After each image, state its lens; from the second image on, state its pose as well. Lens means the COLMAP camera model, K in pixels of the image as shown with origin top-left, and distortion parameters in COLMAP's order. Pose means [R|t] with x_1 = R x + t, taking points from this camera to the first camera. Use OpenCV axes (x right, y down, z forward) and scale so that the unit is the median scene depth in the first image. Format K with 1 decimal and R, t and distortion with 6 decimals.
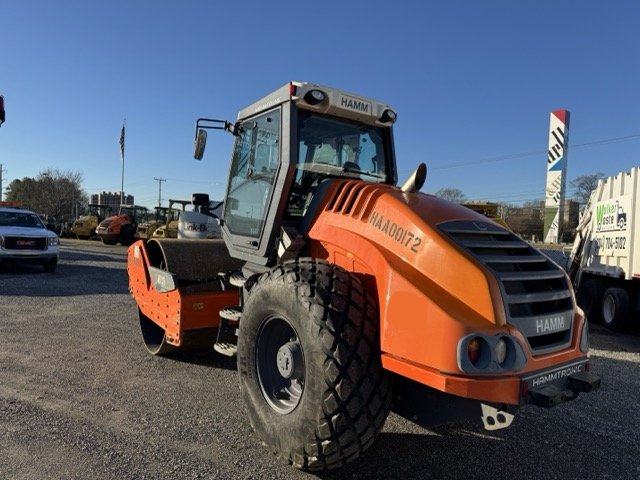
lens RADIAL K [[448.1, 0, 317.2], [0, 448.1, 243.2], [0, 0, 1]] dist [0.051667, -0.057047]
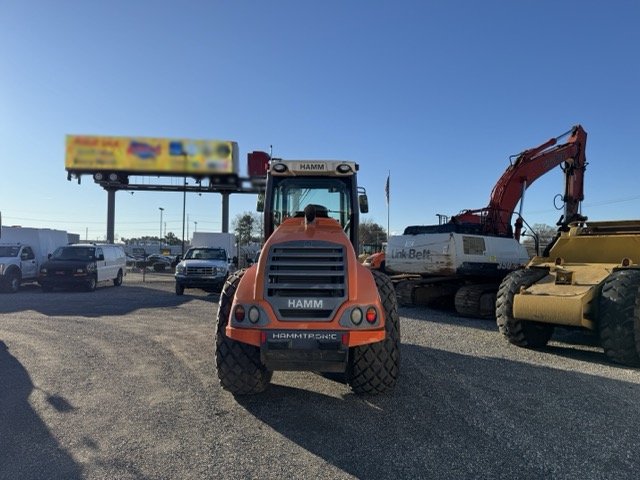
lens RADIAL K [[445.7, 0, 320.0], [0, 445.7, 240.0], [0, 0, 1]] dist [0.104751, -0.139387]
pose [[0.799948, -0.059751, -0.597087, 0.978810], [0.007839, 0.995986, -0.089167, 0.064035], [0.600018, 0.066648, 0.797205, -0.139779]]
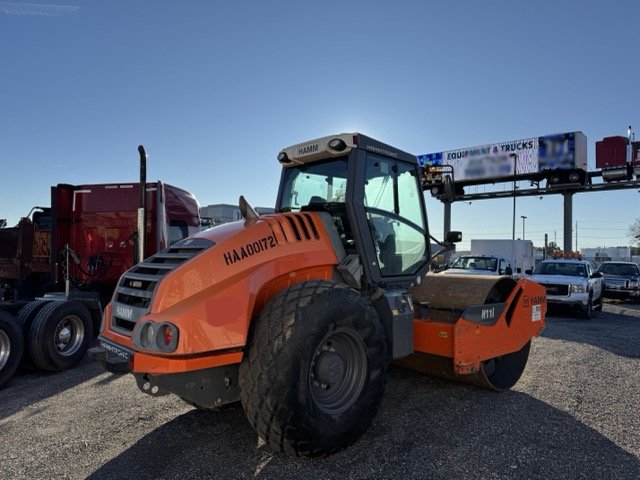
lens RADIAL K [[445.7, 0, 320.0], [0, 445.7, 240.0], [0, 0, 1]] dist [0.104751, -0.139387]
pose [[0.113732, -0.088024, -0.989604, 1.258812], [-0.051111, 0.994230, -0.094310, 0.042478], [0.992196, 0.061306, 0.108577, 0.927477]]
